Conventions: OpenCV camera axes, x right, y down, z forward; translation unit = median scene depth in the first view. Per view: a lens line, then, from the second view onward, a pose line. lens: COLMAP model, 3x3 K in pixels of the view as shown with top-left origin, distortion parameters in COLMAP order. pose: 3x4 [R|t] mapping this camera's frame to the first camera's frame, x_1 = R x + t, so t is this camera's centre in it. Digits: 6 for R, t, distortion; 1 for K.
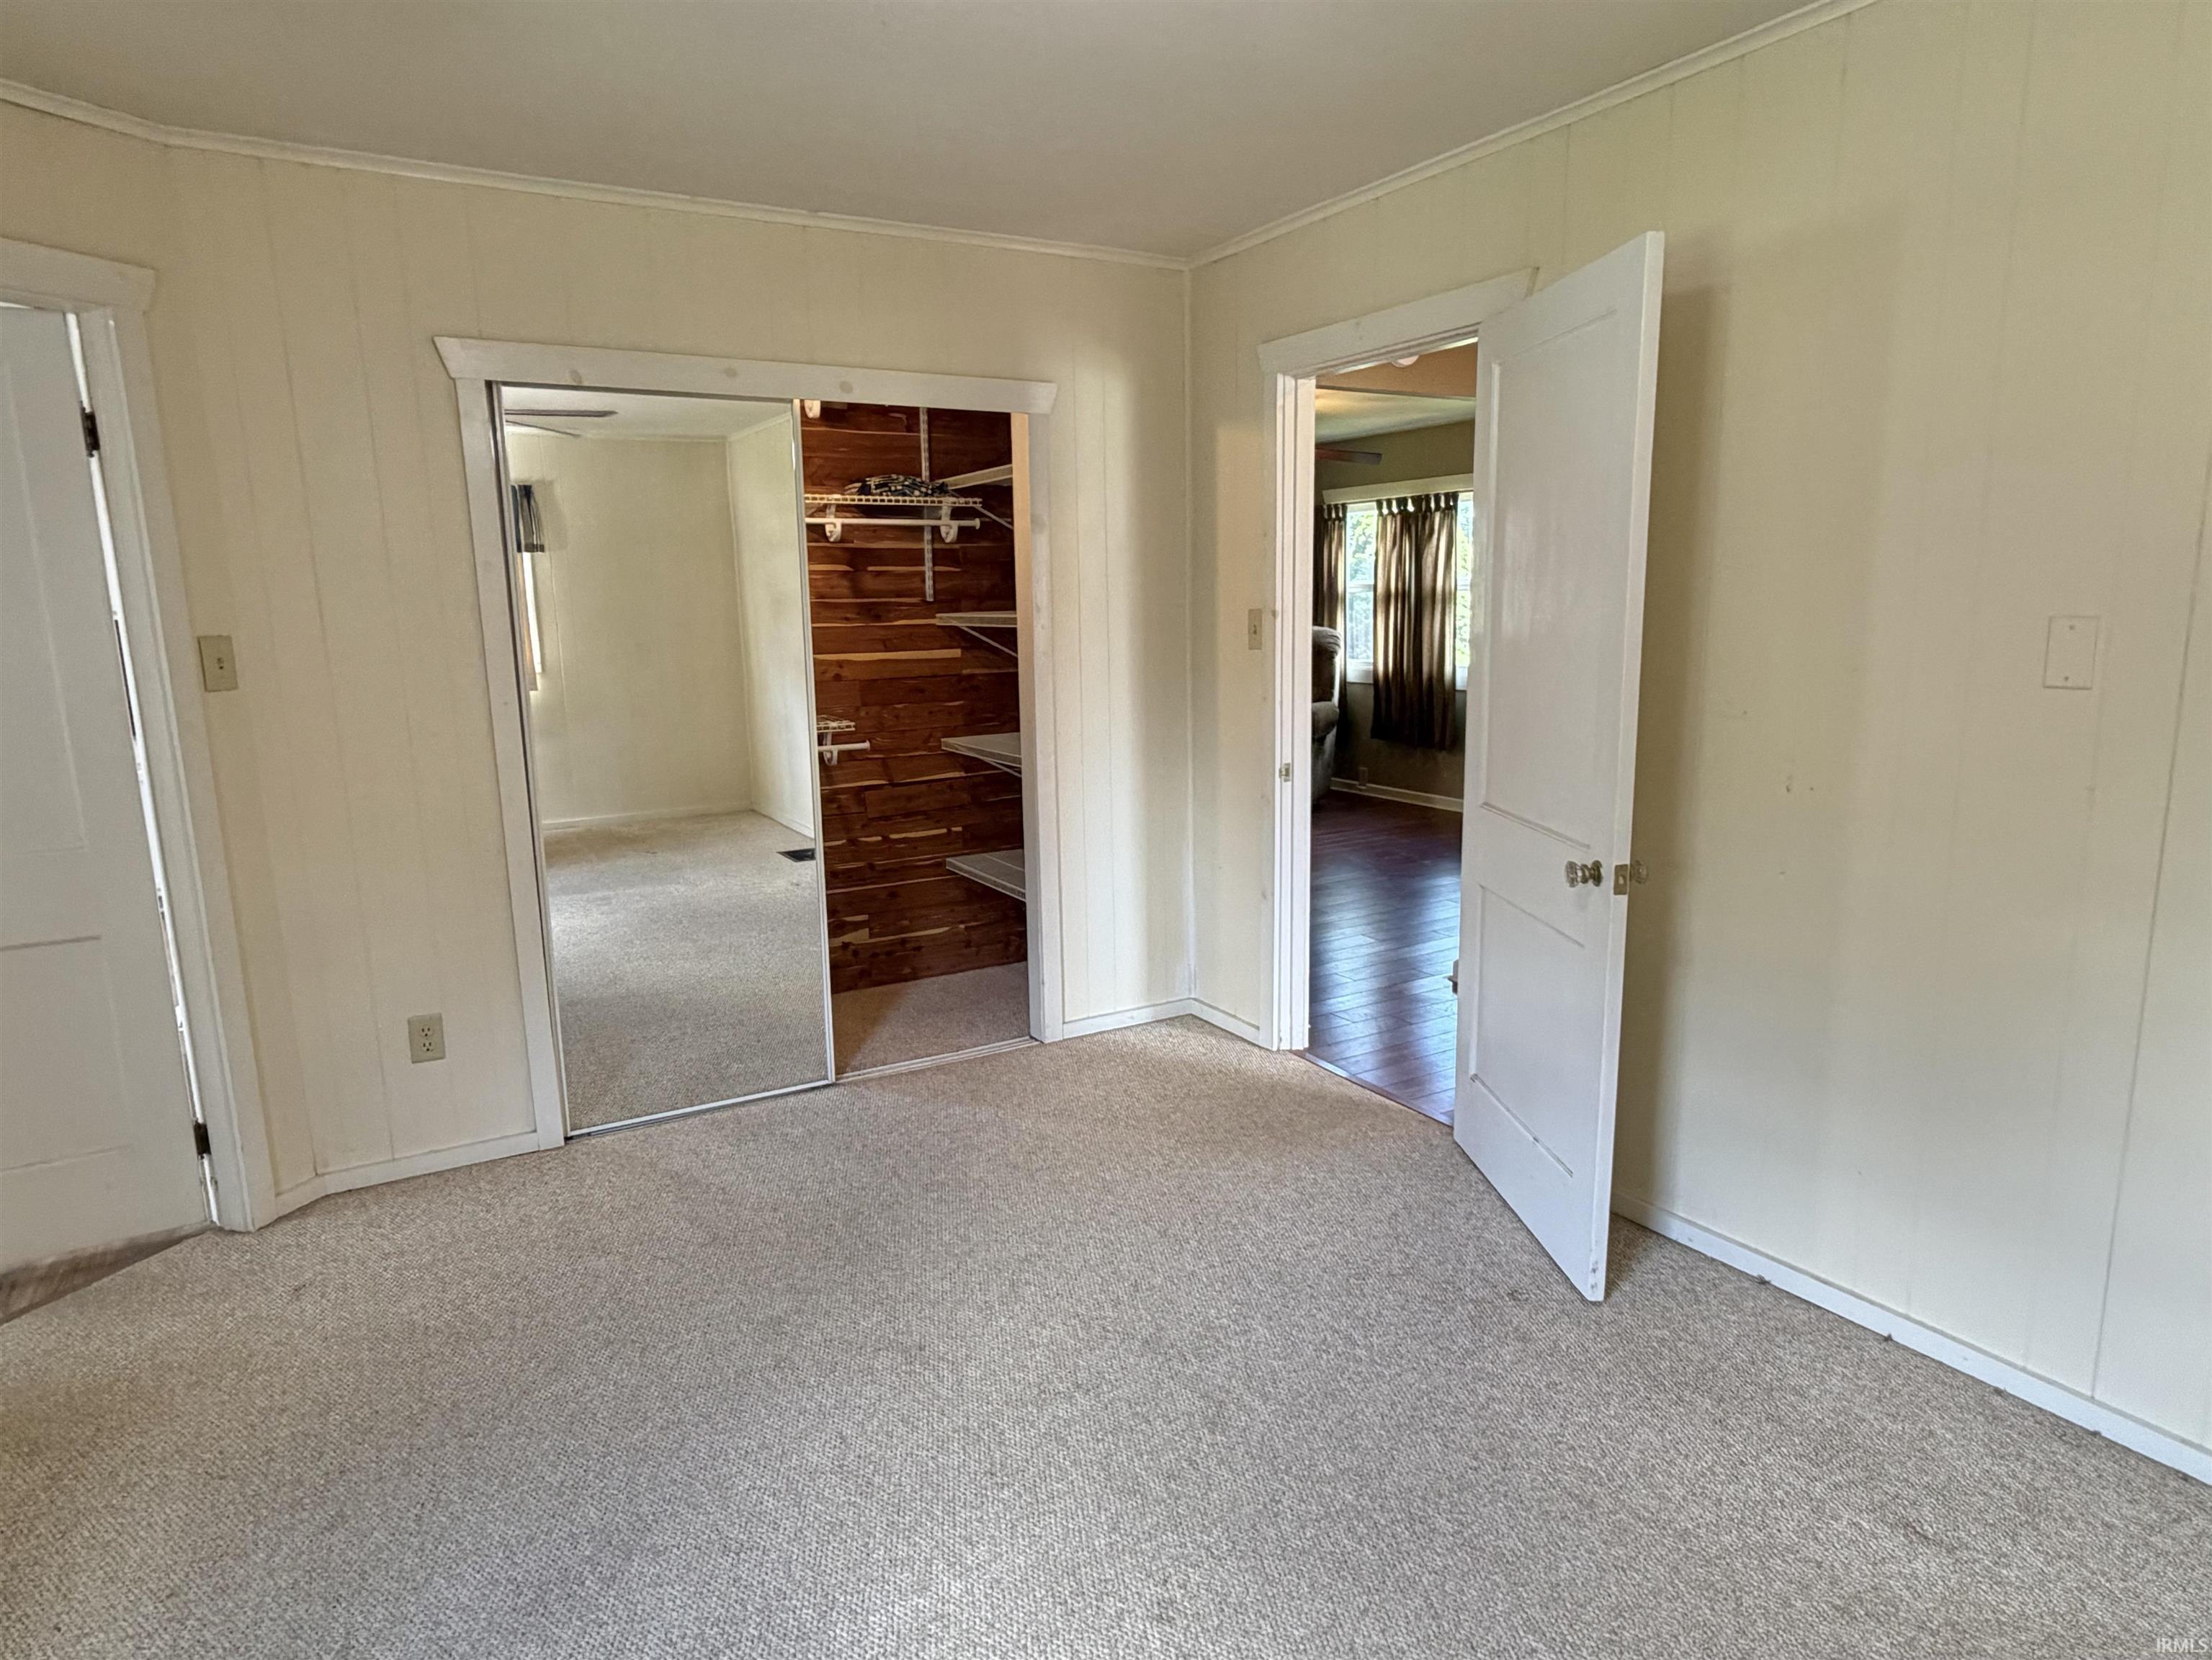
lens RADIAL K [[1309.8, 0, 1115.6], [0, 1309.8, 835.9], [0, 0, 1]] dist [-0.001371, -0.000180]
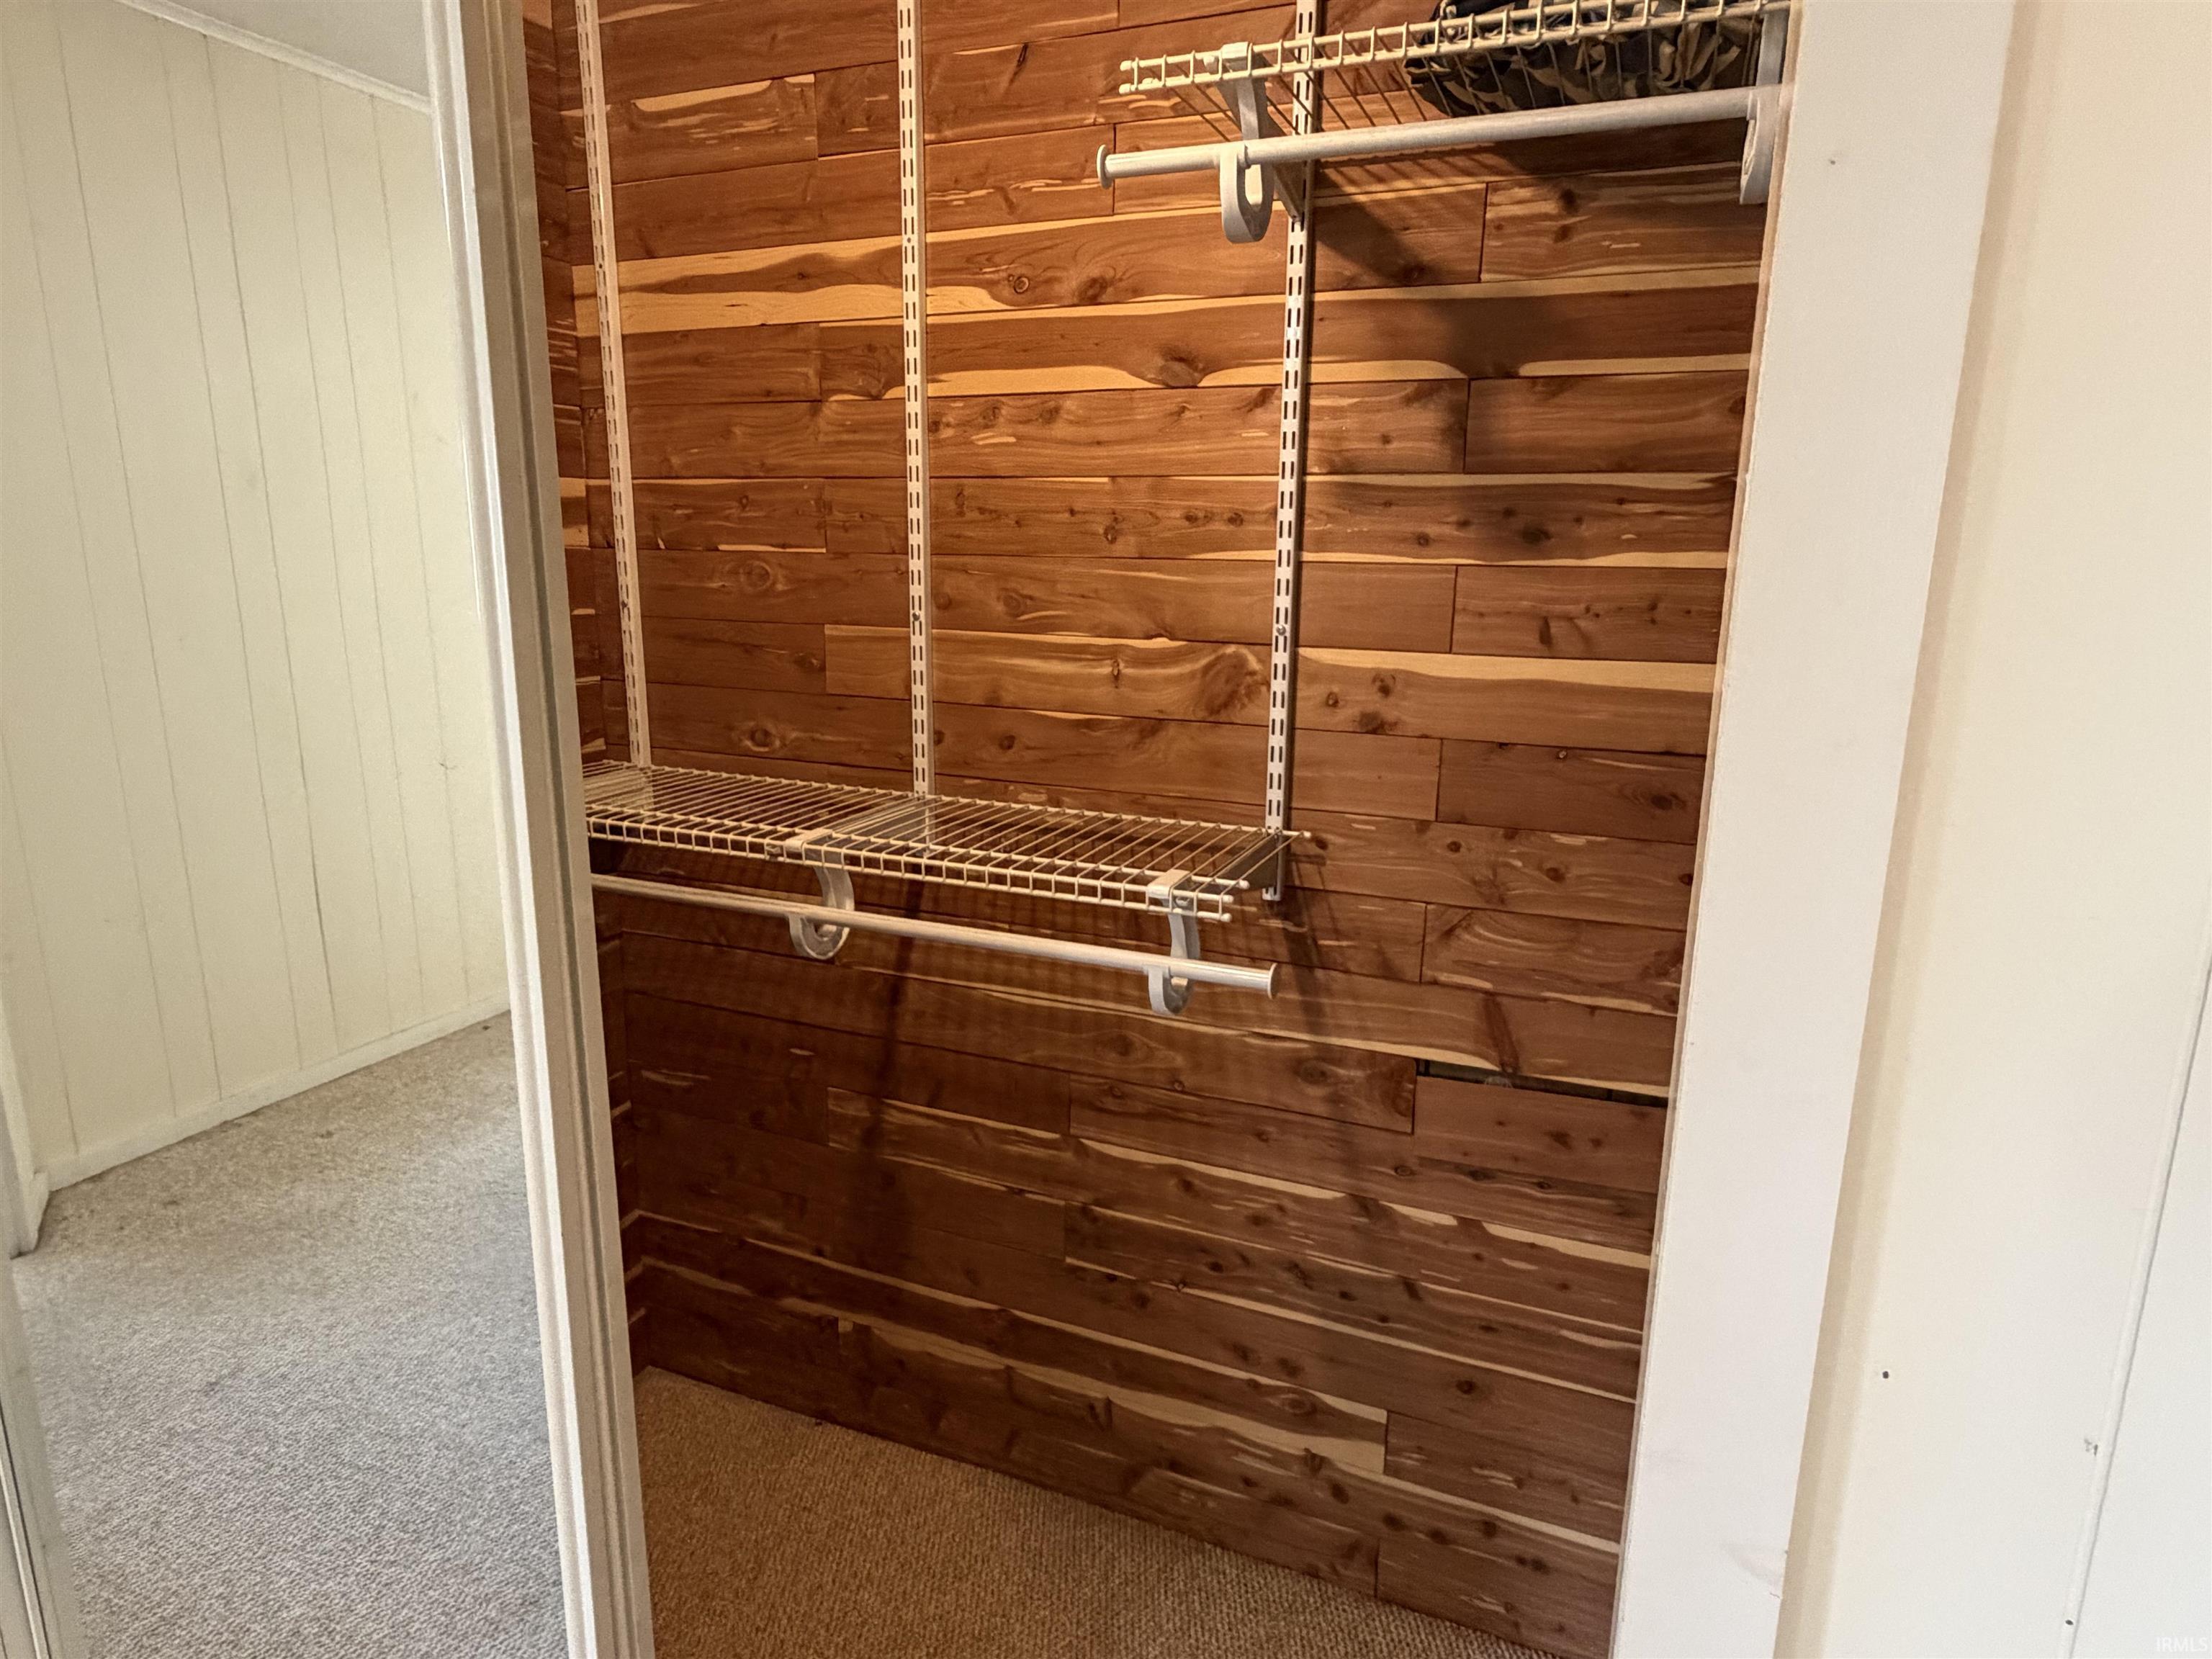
lens RADIAL K [[1309.7, 0, 1105.8], [0, 1309.7, 838.6], [0, 0, 1]] dist [-0.001371, -0.000180]
pose [[0.576236, 0.203037, -0.791661, 0.010056], [-0.169447, 0.977283, 0.127306, -0.120095], [0.799524, 0.060786, 0.597550, 0.737557]]
